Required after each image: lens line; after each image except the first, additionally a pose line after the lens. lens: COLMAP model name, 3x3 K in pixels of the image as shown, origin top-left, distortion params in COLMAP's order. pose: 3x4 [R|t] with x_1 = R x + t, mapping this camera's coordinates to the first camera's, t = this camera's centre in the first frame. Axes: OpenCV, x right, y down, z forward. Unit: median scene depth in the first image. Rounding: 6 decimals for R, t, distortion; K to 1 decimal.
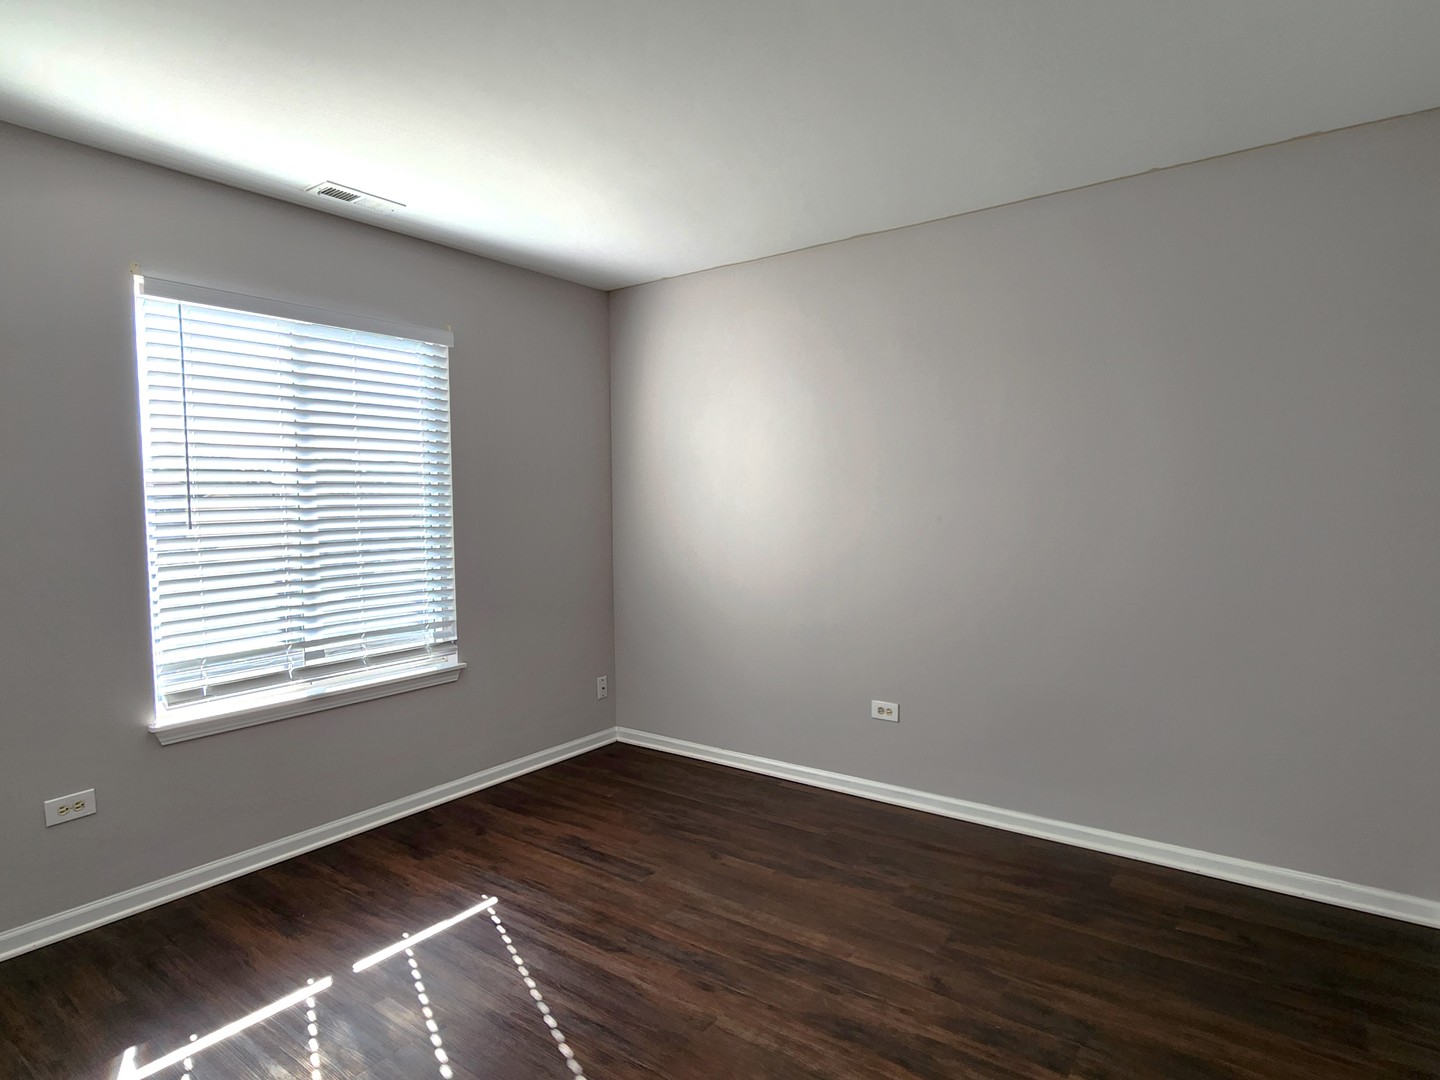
lens RADIAL K [[803.1, 0, 720.0], [0, 803.1, 540.0], [0, 0, 1]] dist [-0.001958, -0.000719]
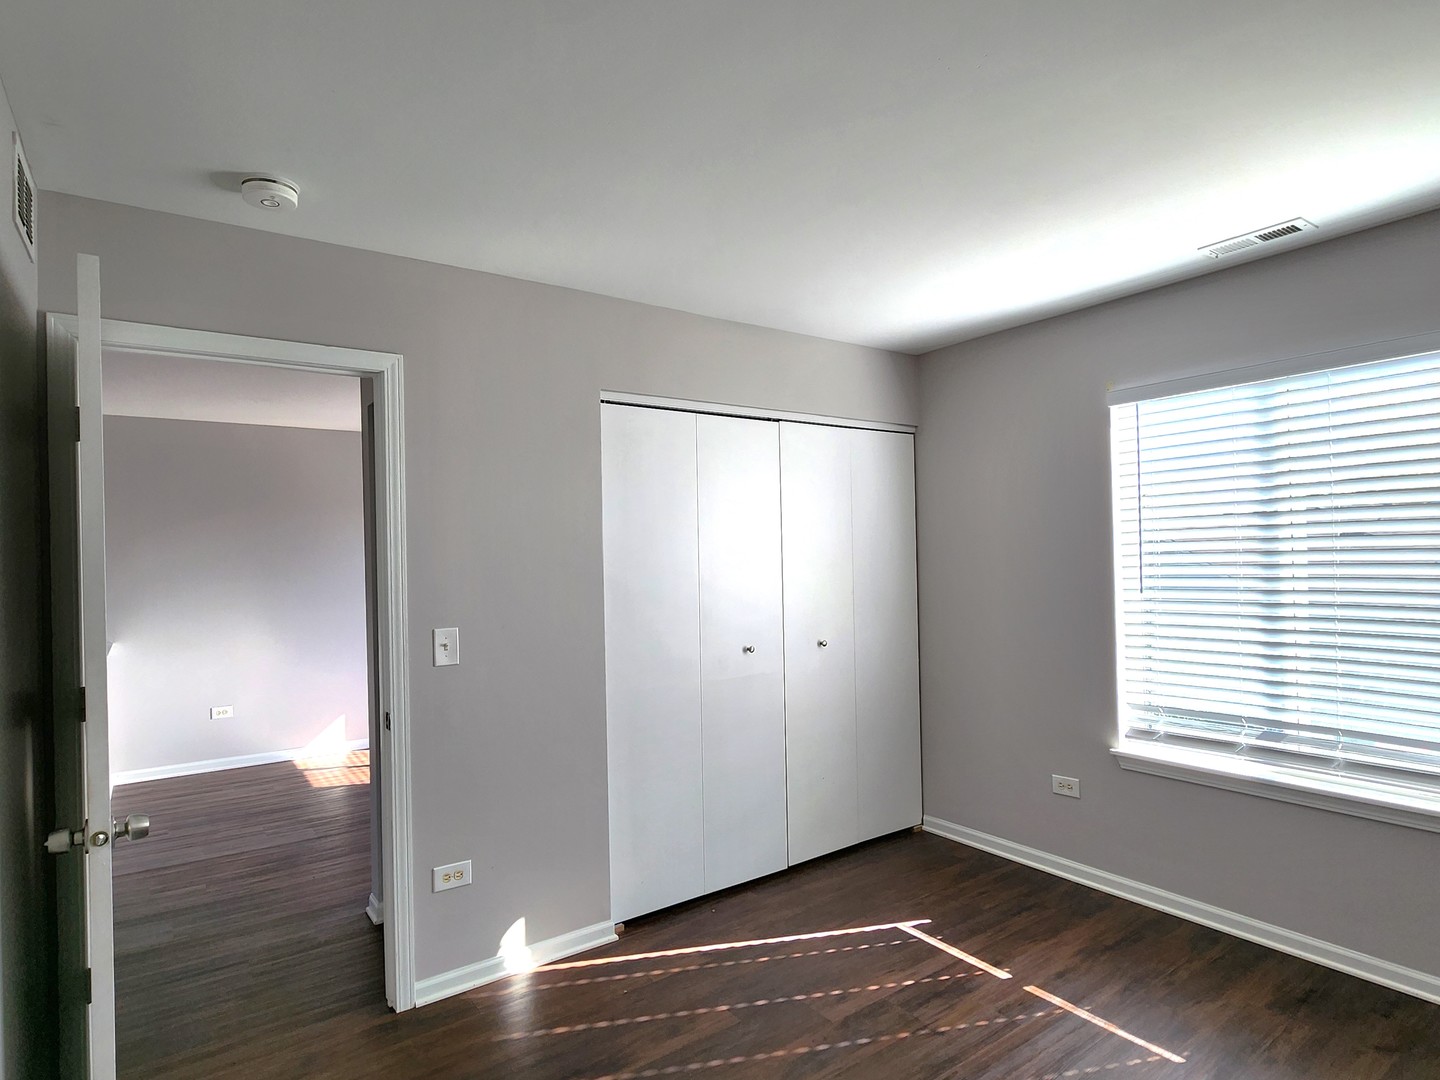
lens RADIAL K [[803.1, 0, 720.0], [0, 803.1, 540.0], [0, 0, 1]] dist [-0.001958, -0.000719]
pose [[-0.302145, -0.007674, -0.953231, 0.652935], [-0.037082, 0.999305, 0.003709, -0.071488], [0.952540, 0.036468, -0.302220, 0.770716]]
